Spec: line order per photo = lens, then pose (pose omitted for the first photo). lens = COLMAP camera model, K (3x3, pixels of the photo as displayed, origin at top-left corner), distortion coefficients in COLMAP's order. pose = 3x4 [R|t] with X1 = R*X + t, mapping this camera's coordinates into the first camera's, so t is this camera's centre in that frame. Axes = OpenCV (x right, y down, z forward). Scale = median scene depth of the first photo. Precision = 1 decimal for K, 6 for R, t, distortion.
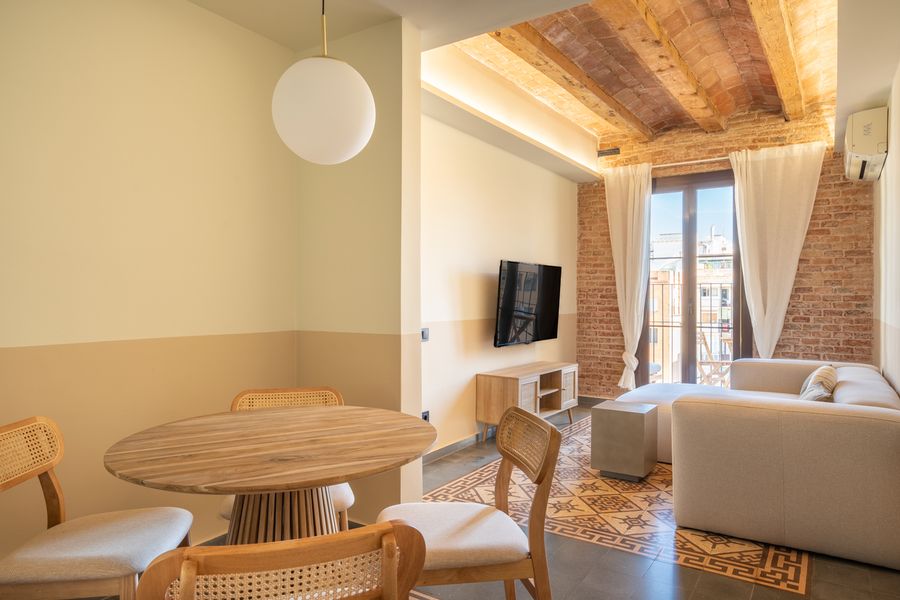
lens RADIAL K [[600.1, 0, 444.2], [0, 600.1, 302.1], [0, 0, 1]] dist [-0.003615, 0.002857]
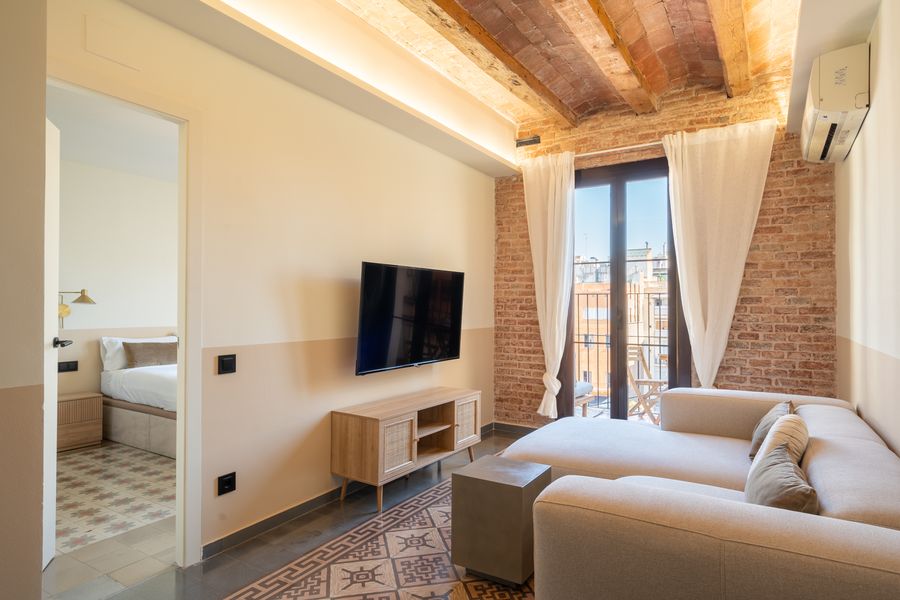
lens RADIAL K [[521.1, 0, 458.2], [0, 521.1, 302.7], [0, 0, 1]] dist [0.001373, 0.000910]
pose [[0.999271, 0.000069, 0.038166, 0.169437], [0.000519, 0.999881, -0.015401, -0.006210], [-0.038163, 0.015410, 0.999153, 0.298836]]
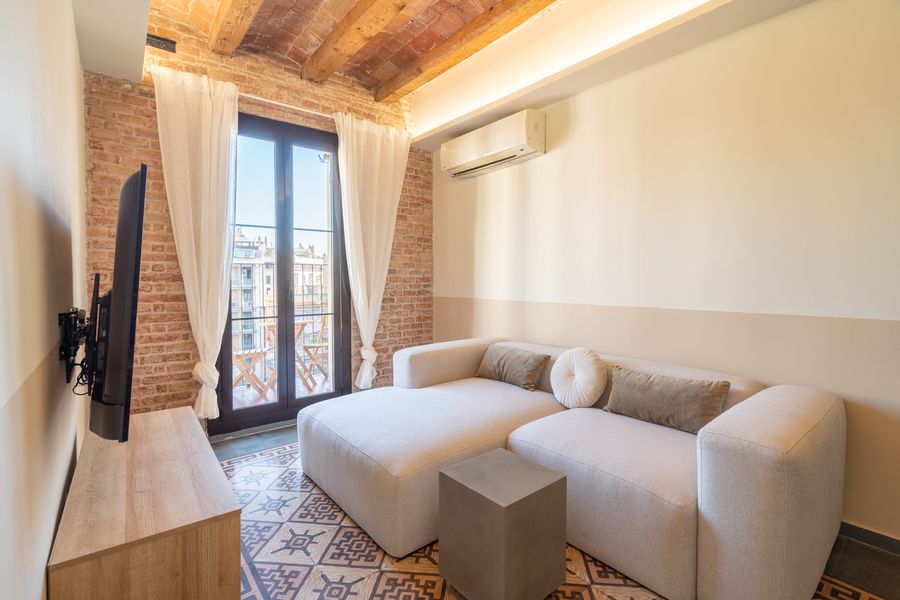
lens RADIAL K [[420.4, 0, 457.4], [0, 420.4, 288.3], [0, 0, 1]] dist [-0.009648, 0.003761]
pose [[0.280207, -0.025180, 0.959609, -0.063705], [0.006119, 0.999682, 0.024445, -0.008556], [-0.959920, -0.000978, 0.280272, 0.685986]]
